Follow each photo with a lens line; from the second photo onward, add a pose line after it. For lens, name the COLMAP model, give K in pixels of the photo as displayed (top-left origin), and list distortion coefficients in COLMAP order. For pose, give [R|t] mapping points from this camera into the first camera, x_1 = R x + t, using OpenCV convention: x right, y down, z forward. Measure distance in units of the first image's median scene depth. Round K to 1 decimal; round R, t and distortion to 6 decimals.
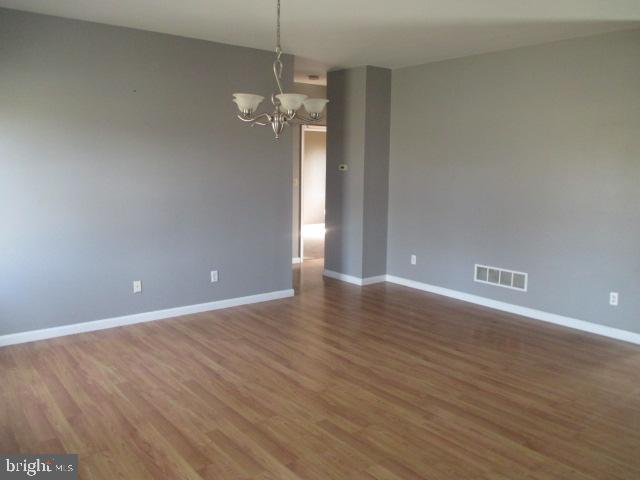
lens RADIAL K [[532.0, 0, 321.4], [0, 532.0, 240.0], [0, 0, 1]] dist [-0.012852, 0.026728]
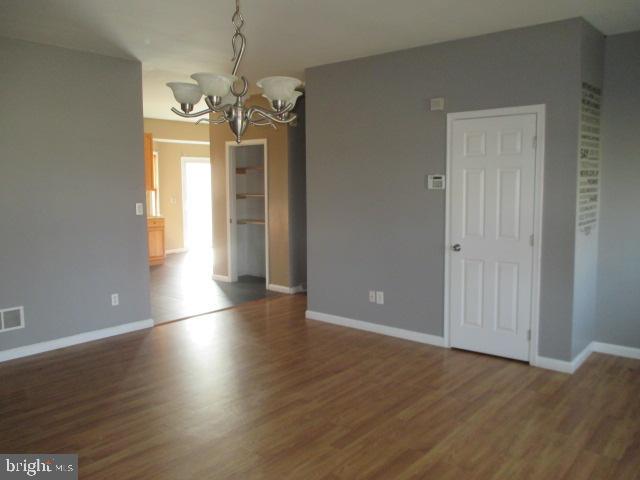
lens RADIAL K [[532.0, 0, 321.5], [0, 532.0, 239.1], [0, 0, 1]] dist [-0.012852, 0.026728]
pose [[-0.206212, -0.112083, 0.972067, -0.916968], [0.135451, 0.980584, 0.141799, -0.170558], [-0.969087, 0.160908, -0.187026, 1.183738]]
